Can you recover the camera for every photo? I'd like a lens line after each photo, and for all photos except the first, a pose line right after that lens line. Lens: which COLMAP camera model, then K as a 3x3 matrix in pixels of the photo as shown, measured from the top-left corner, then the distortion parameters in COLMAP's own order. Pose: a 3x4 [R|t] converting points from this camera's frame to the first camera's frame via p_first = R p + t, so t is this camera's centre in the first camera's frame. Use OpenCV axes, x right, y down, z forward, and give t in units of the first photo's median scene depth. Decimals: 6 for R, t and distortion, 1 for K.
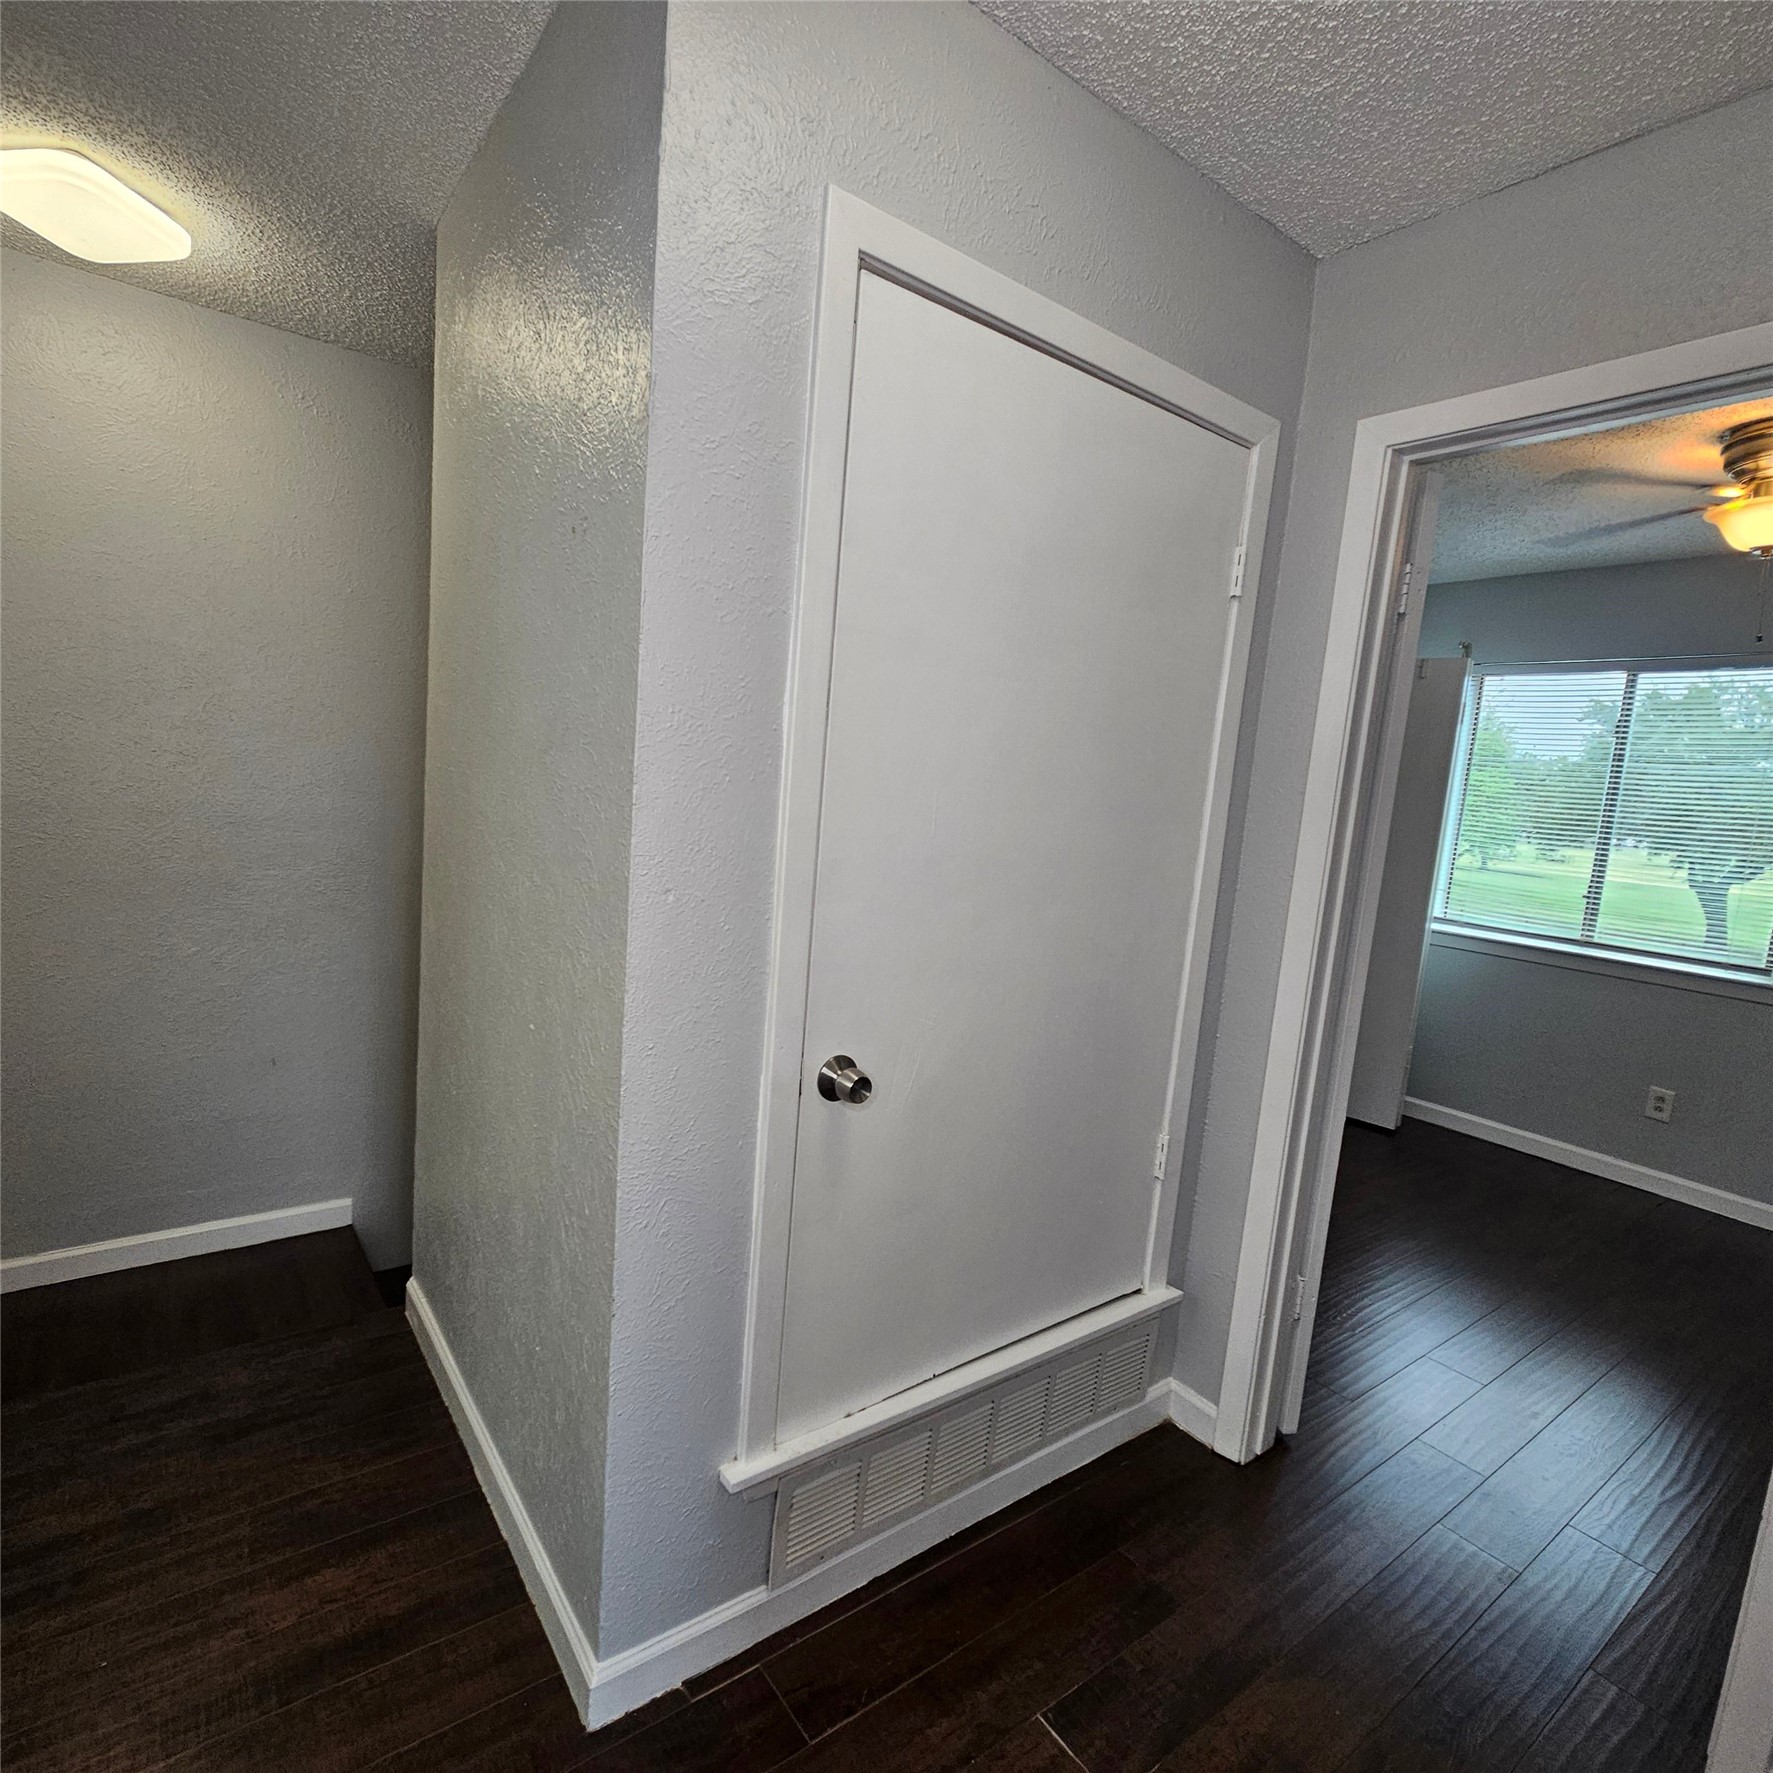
lens RADIAL K [[965.5, 0, 884.4], [0, 965.5, 896.9], [0, 0, 1]] dist [0.002057, -0.000629]
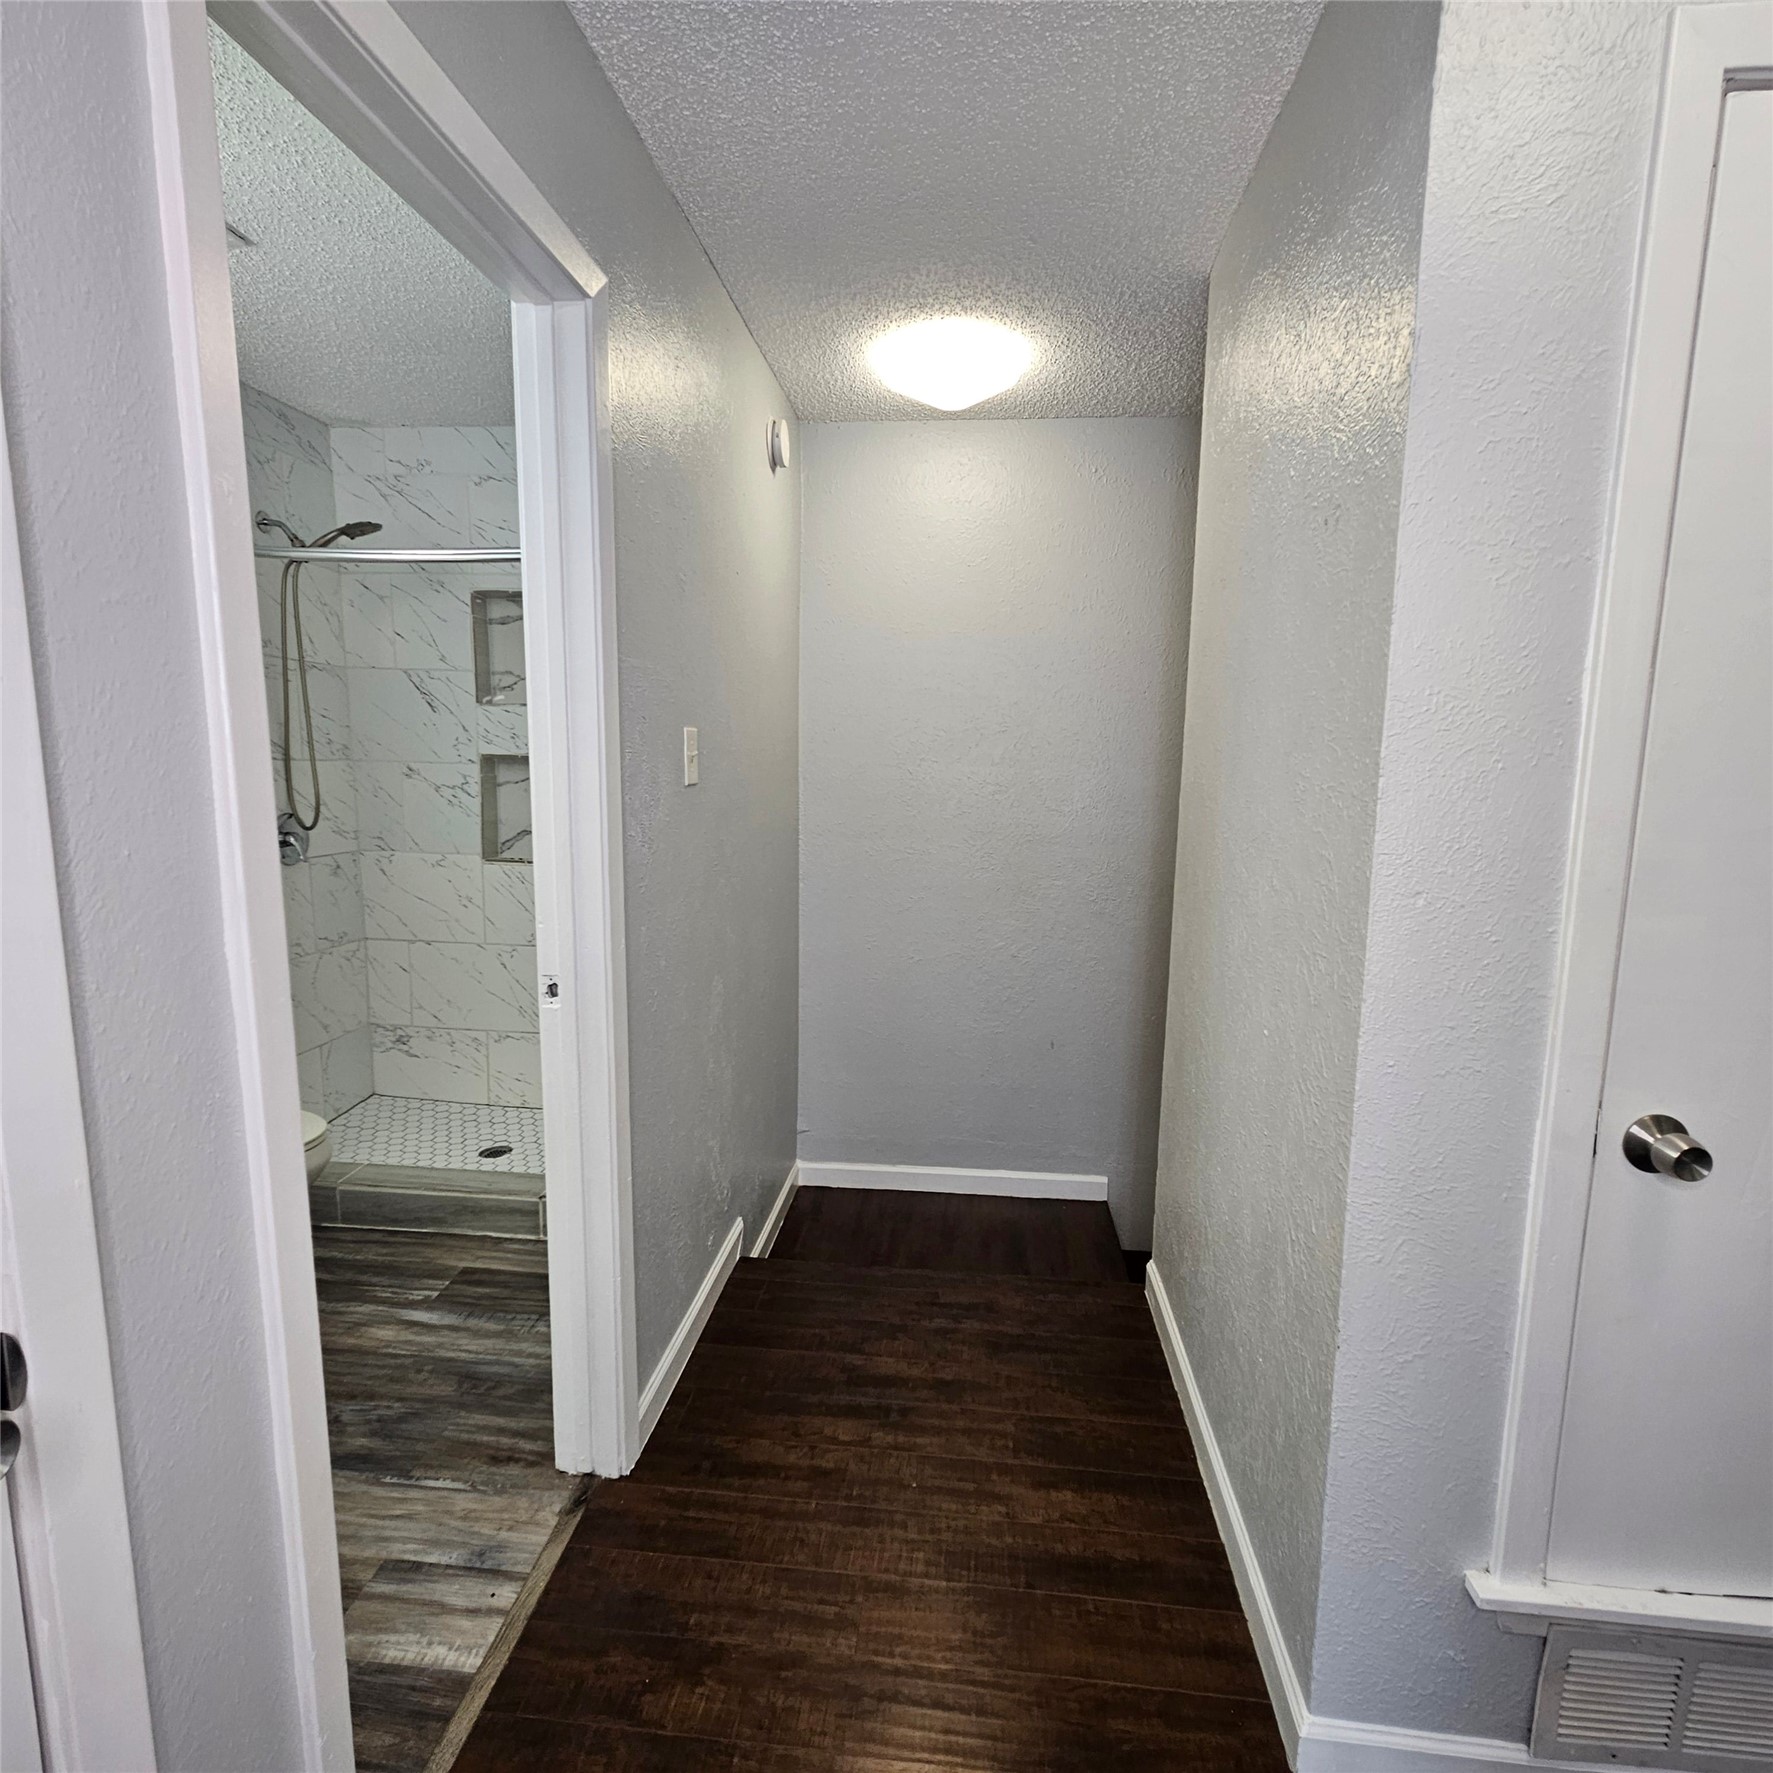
lens RADIAL K [[965.5, 0, 881.4], [0, 965.5, 895.4], [0, 0, 1]] dist [0.002057, -0.000629]
pose [[0.730940, 0.024694, -0.681995, 0.022325], [-0.041655, 0.999096, -0.008469, 0.021199], [0.681169, 0.034598, 0.731308, -0.000919]]
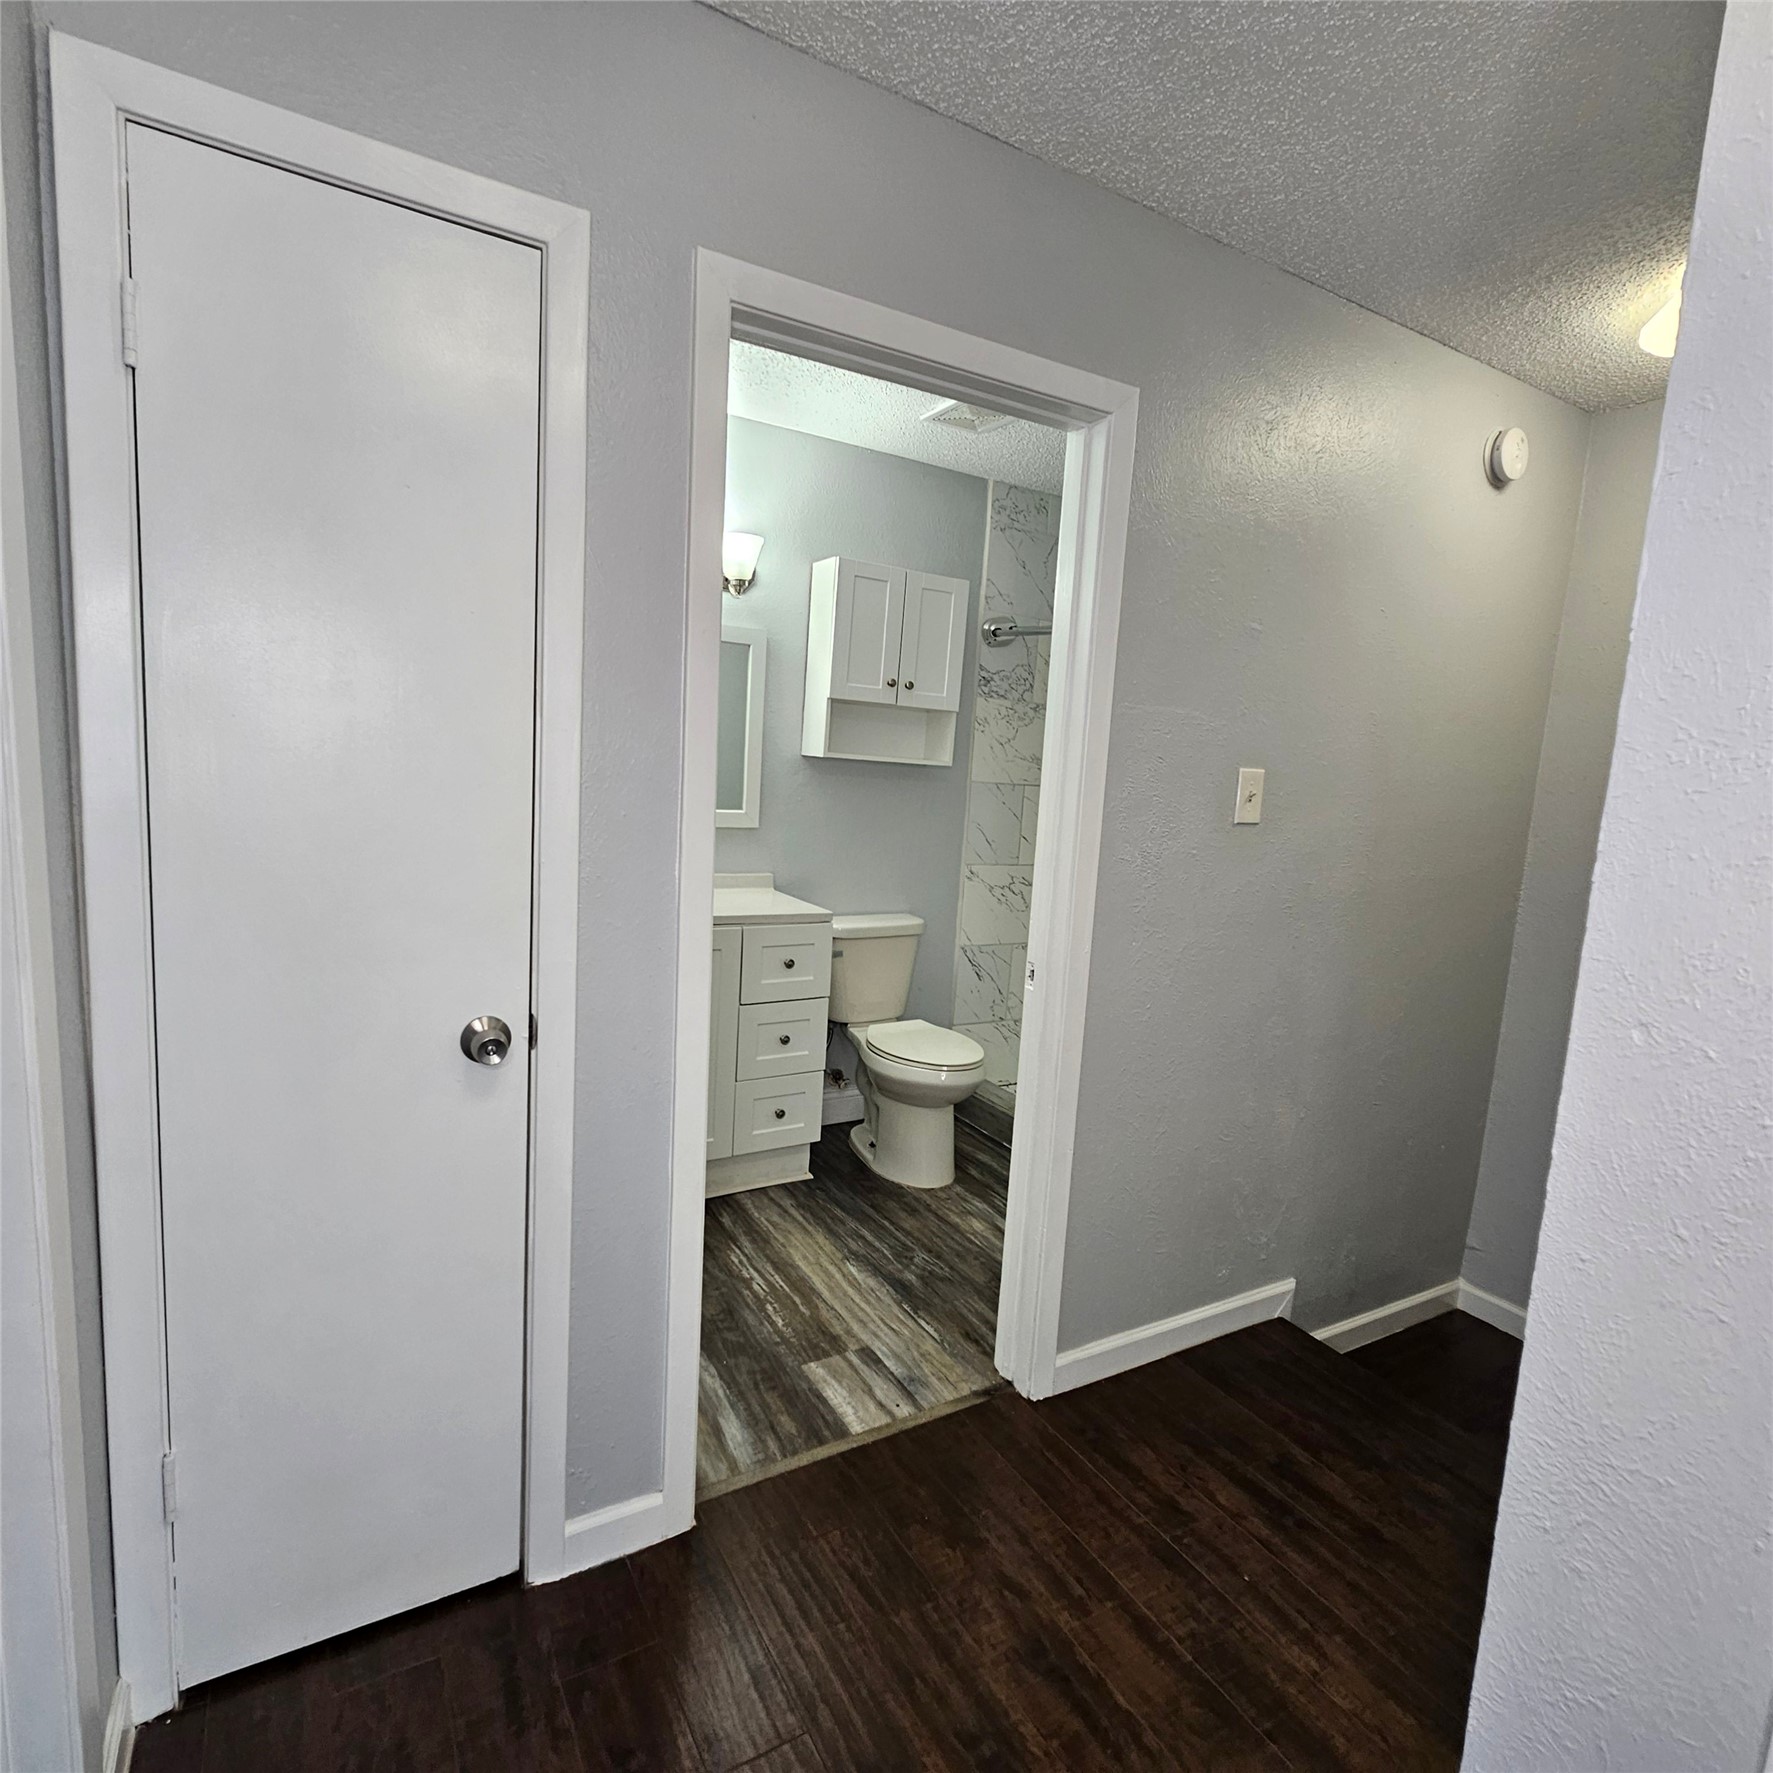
lens RADIAL K [[965.5, 0, 879.3], [0, 965.5, 892.7], [0, 0, 1]] dist [0.002057, -0.000629]
pose [[-0.117353, 0.045166, -0.992063, 0.423810], [-0.194899, 0.978491, 0.067603, -0.035587], [0.973778, 0.201285, -0.106026, 0.539114]]
